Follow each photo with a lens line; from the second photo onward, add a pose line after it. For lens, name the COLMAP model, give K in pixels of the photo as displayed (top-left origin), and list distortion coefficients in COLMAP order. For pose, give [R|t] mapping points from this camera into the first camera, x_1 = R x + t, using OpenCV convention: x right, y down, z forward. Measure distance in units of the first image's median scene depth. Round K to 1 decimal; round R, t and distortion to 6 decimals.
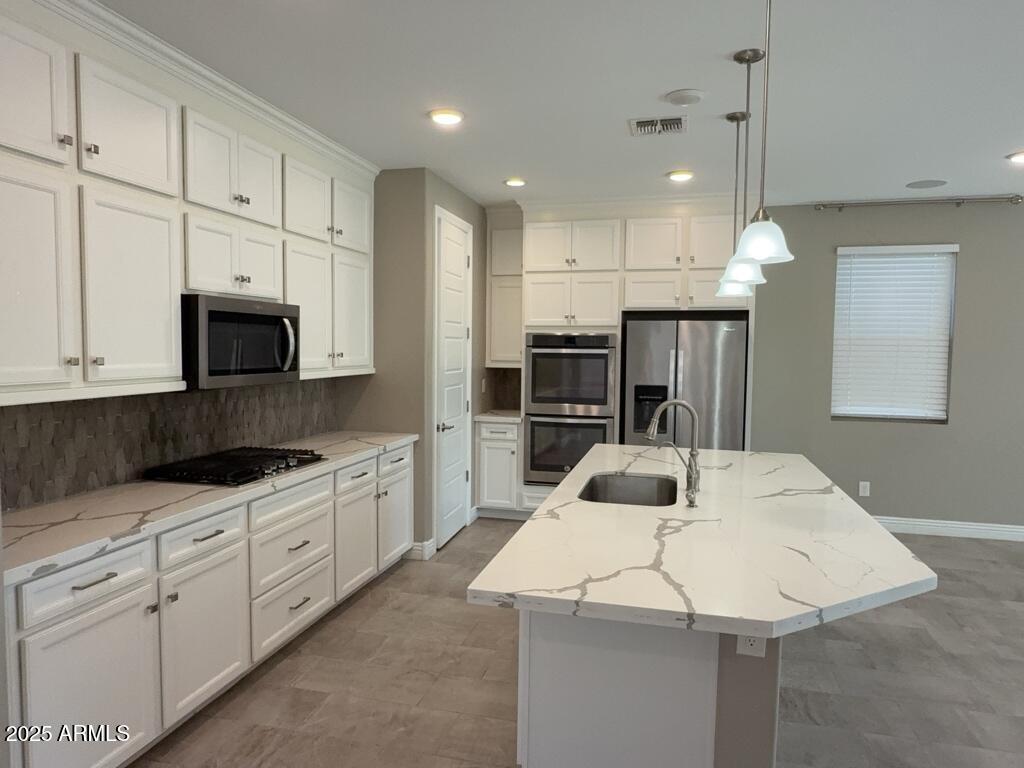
lens RADIAL K [[674.4, 0, 509.5], [0, 674.4, 388.2], [0, 0, 1]] dist [0.002171, -0.001850]
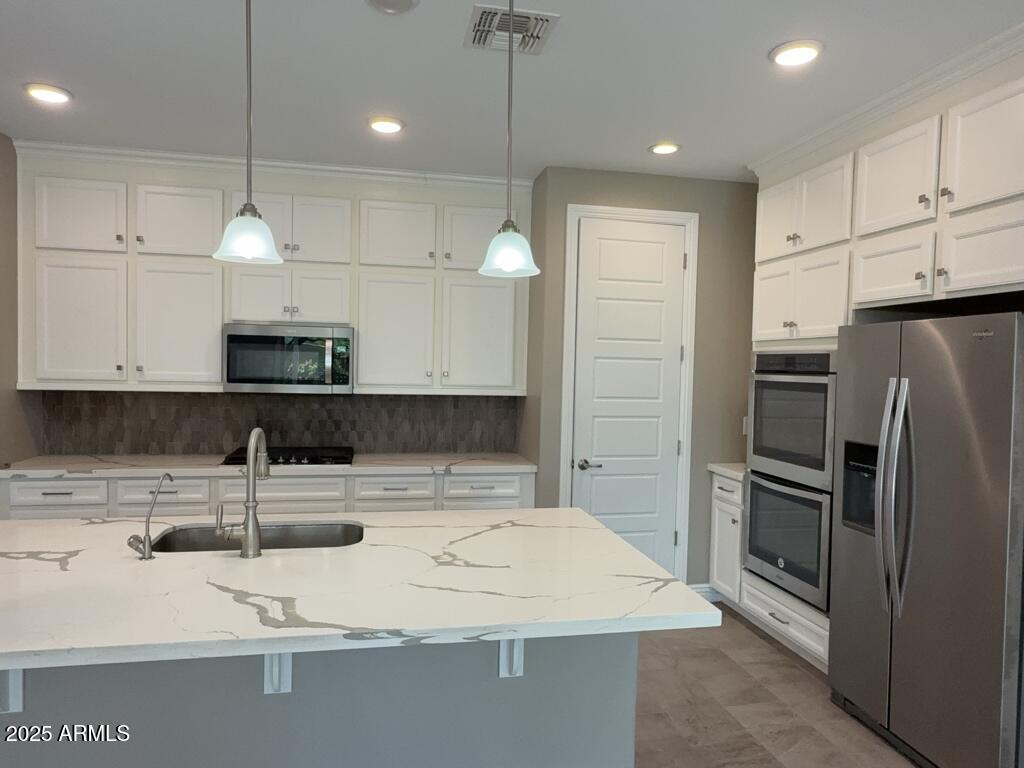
lens RADIAL K [[674.4, 0, 509.5], [0, 674.4, 388.2], [0, 0, 1]] dist [0.002171, -0.001850]
pose [[0.435516, 0.030529, -0.899663, 0.613861], [-0.075923, 0.997109, -0.002918, -0.027107], [0.896974, 0.069576, 0.436575, 0.546140]]
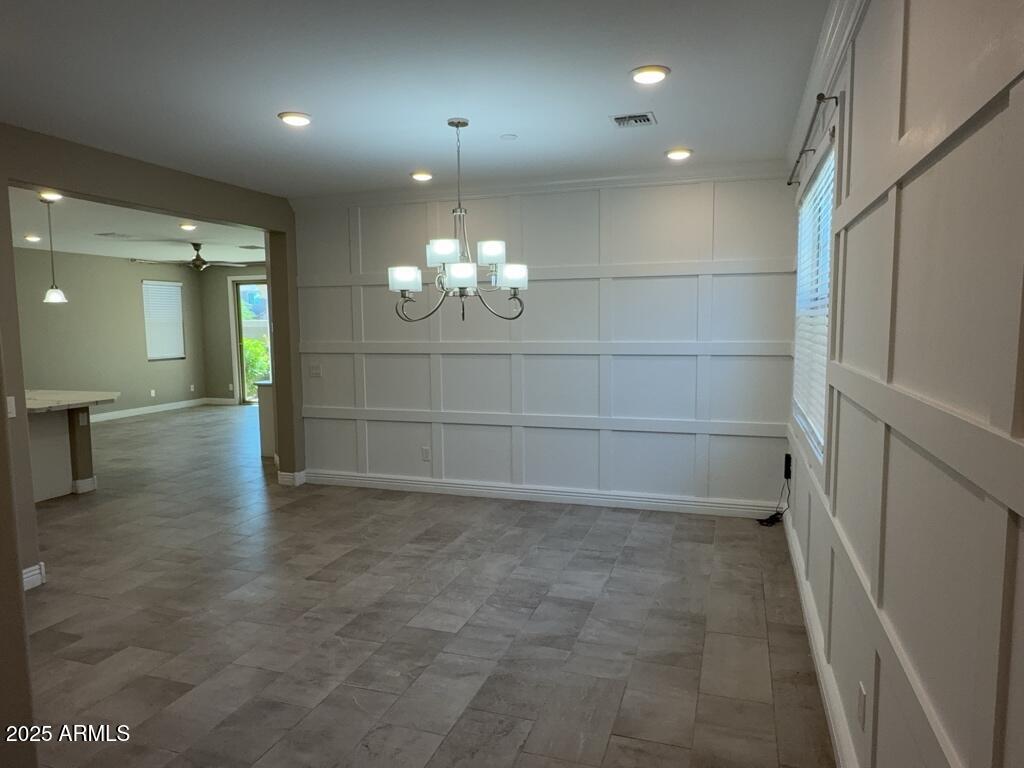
lens RADIAL K [[674.4, 0, 509.5], [0, 674.4, 388.2], [0, 0, 1]] dist [0.002171, -0.001850]
pose [[0.073101, -0.109412, 0.991305, -1.059666], [0.077130, 0.991607, 0.103758, 0.014732], [-0.994338, 0.068874, 0.080926, -0.518040]]
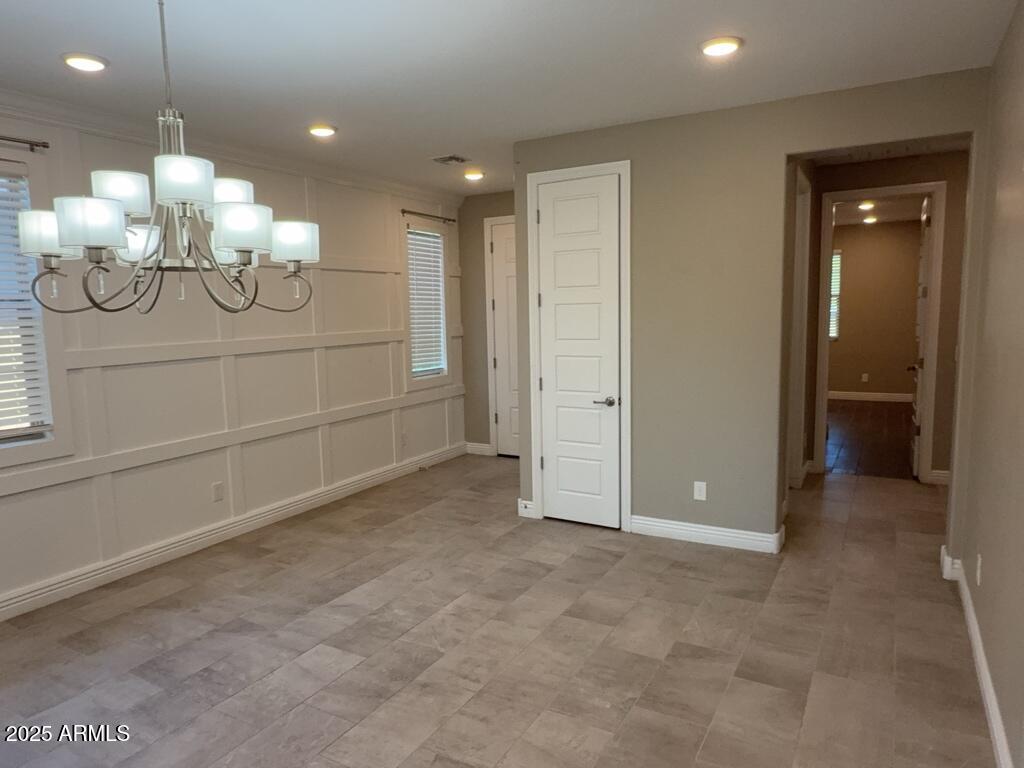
lens RADIAL K [[674.4, 0, 509.5], [0, 674.4, 388.2], [0, 0, 1]] dist [0.002171, -0.001850]
pose [[-0.263993, 0.111488, -0.958059, 0.138221], [-0.041465, 0.991067, 0.126755, -0.002688], [0.963633, 0.073189, -0.257012, -0.066930]]
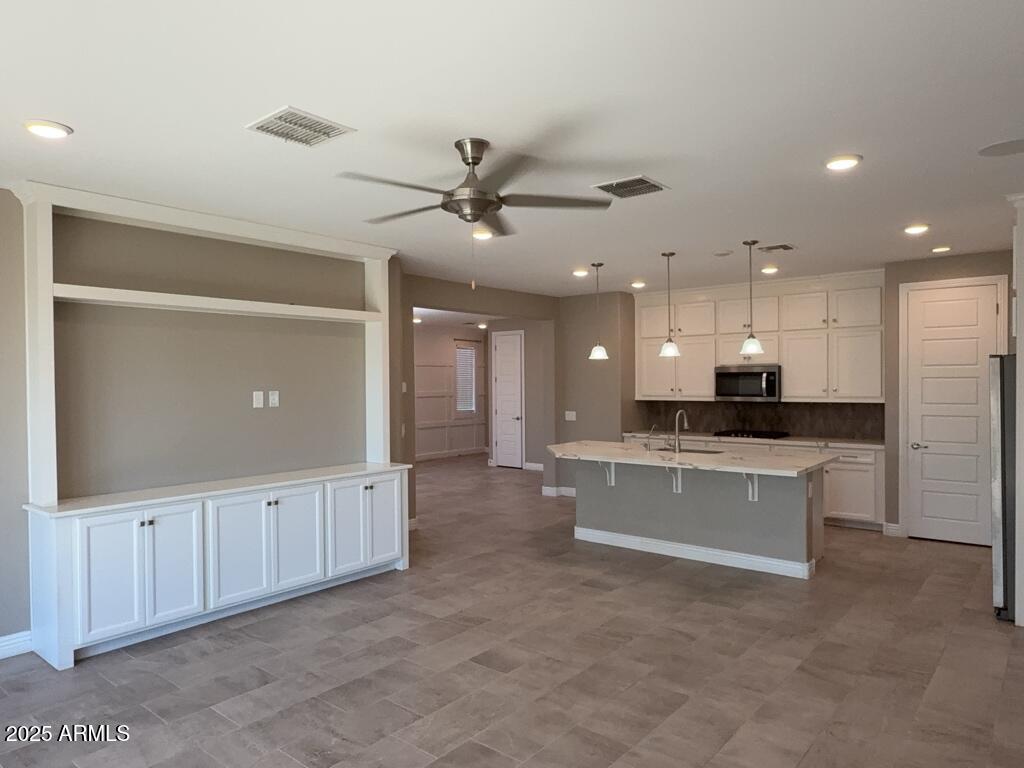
lens RADIAL K [[674.4, 0, 509.5], [0, 674.4, 388.2], [0, 0, 1]] dist [0.002171, -0.001850]
pose [[-0.428946, 0.002124, -0.903328, 1.439073], [-0.054655, 0.998104, 0.028300, -0.048867], [0.901675, 0.061510, -0.428017, 0.843909]]
